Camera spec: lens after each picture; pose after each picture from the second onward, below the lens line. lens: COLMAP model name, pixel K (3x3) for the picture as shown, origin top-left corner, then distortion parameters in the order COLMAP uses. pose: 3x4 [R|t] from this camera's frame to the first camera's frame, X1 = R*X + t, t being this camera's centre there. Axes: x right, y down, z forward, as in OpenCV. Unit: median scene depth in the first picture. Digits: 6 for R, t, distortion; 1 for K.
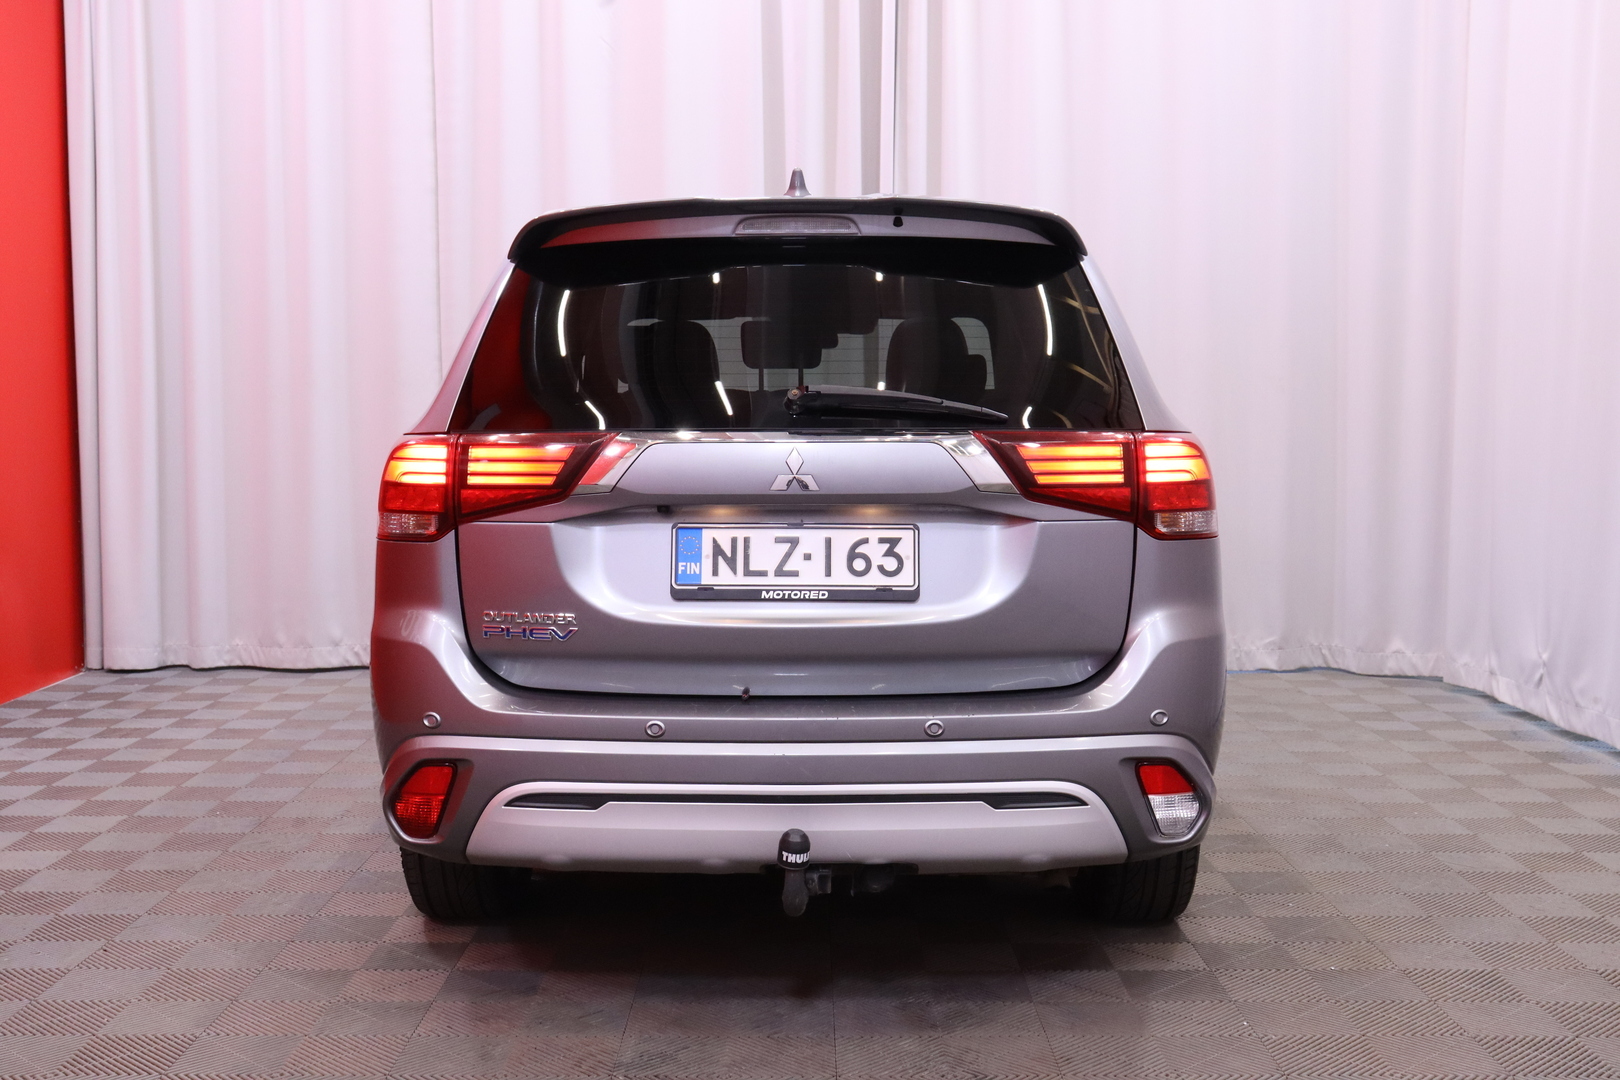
lens RADIAL K [[1934.5, 0, 810.0], [0, 1934.5, 540.0], [0, 0, 1]] dist [-0.014513, -0.025344]
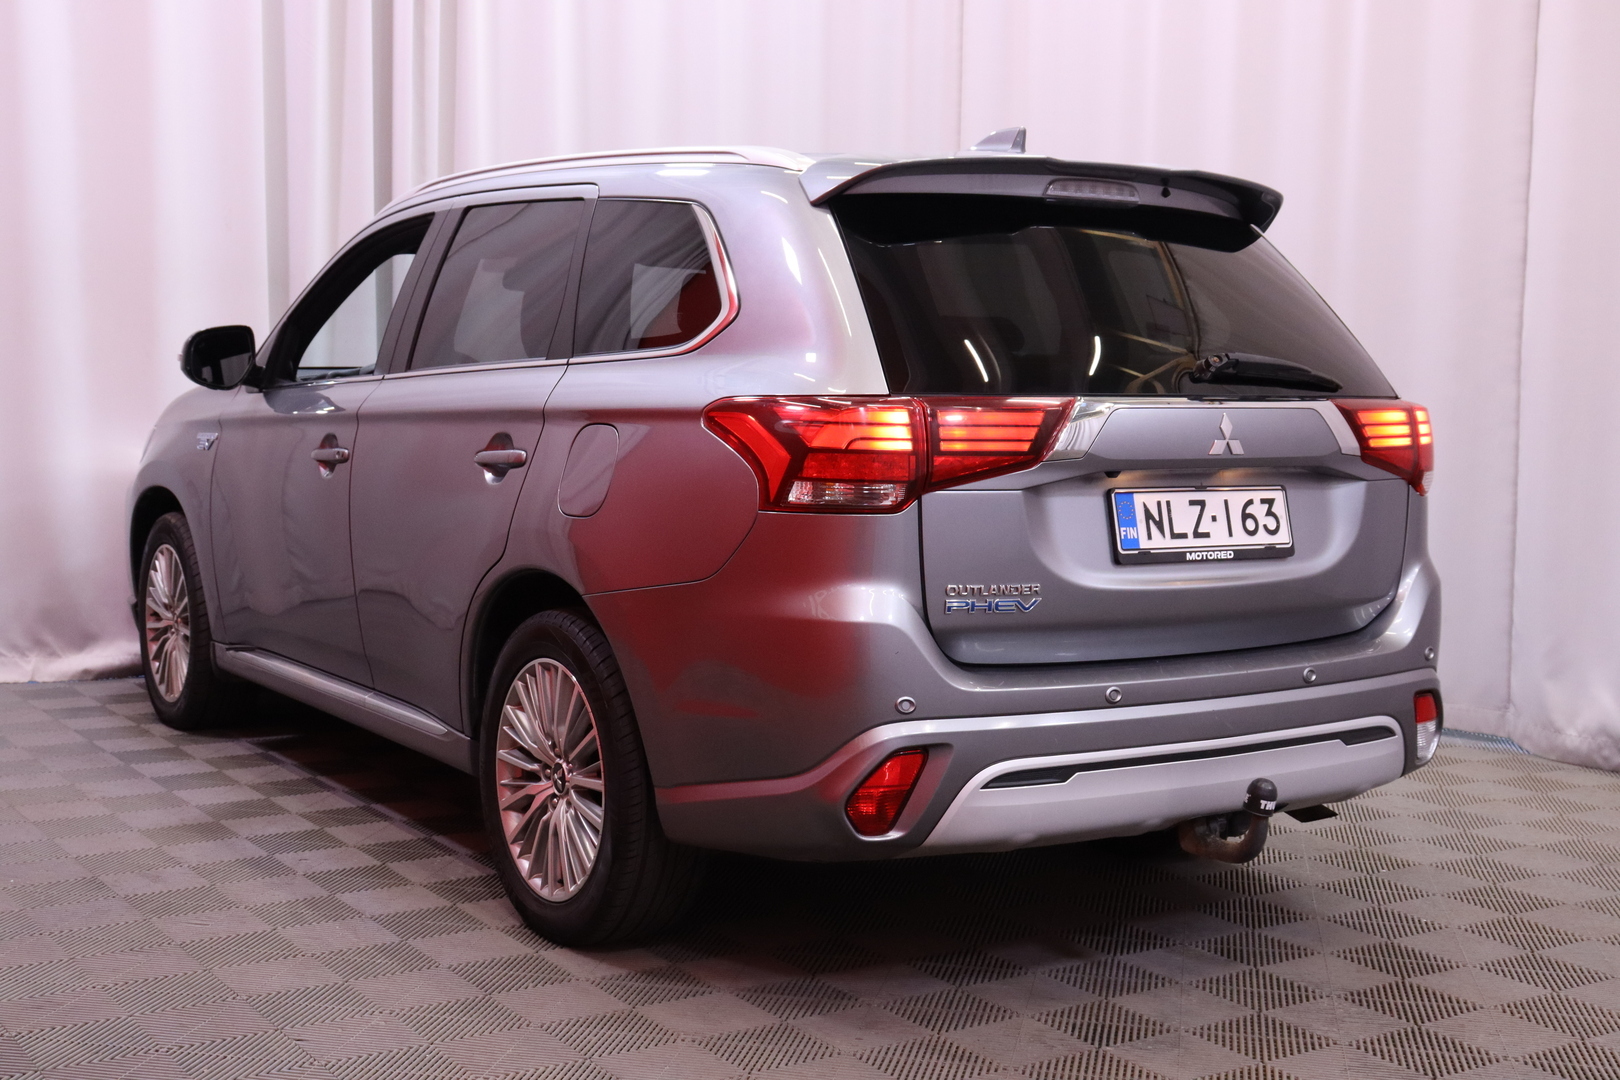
lens RADIAL K [[2196.8, 0, 810.0], [0, 2196.8, 540.0], [0, 0, 1]] dist [-0.014927, -0.011428]
pose [[0.807374, -0.031664, 0.589190, -0.866272], [0.020564, 0.999462, 0.025534, -0.014210], [-0.589682, -0.008499, 0.807591, 0.178744]]
